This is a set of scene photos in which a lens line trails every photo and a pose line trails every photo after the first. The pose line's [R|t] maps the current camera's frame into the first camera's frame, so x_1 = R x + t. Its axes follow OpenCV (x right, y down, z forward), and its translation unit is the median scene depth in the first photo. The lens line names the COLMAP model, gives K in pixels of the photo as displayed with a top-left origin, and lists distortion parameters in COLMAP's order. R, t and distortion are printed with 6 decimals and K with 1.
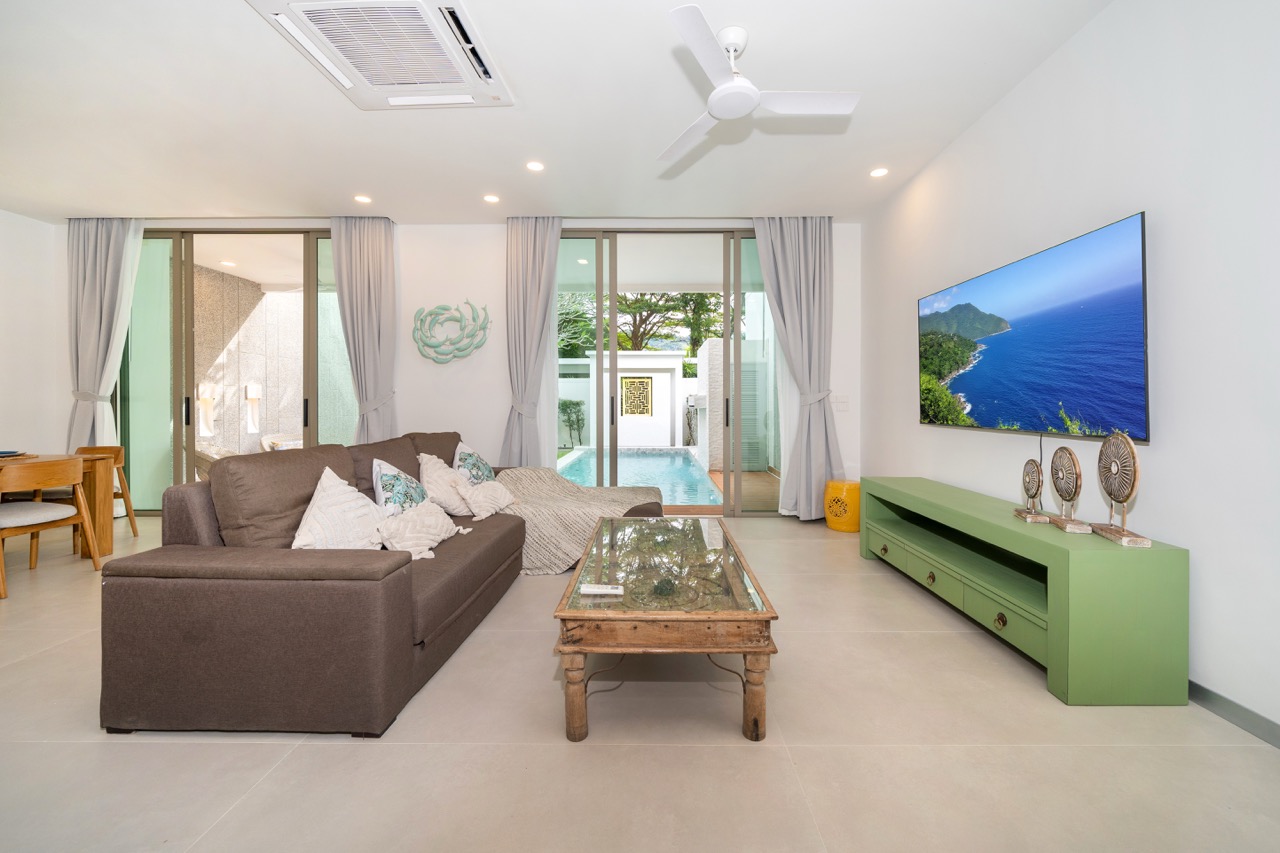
lens RADIAL K [[438.5, 0, 640.0], [0, 438.5, 426.5], [0, 0, 1]] dist [0.000218, 0.000015]
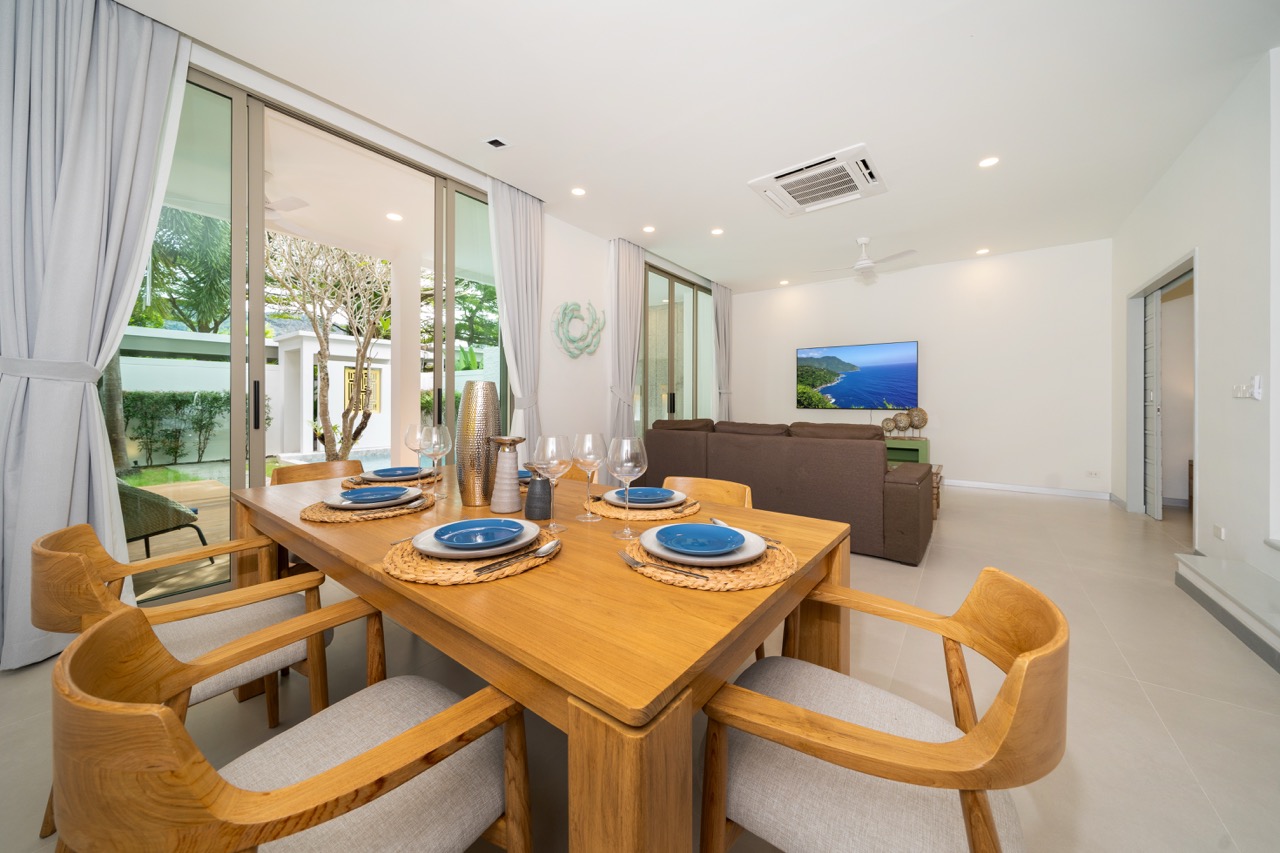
lens RADIAL K [[445.2, 0, 603.9], [0, 445.2, 401.8], [0, 0, 1]] dist [-0.000366, -0.000025]
pose [[0.635887, -0.000190, 0.771782, -1.671131], [0.037537, 0.998824, -0.030682, -0.008409], [-0.770869, 0.048481, 0.635147, 0.389316]]
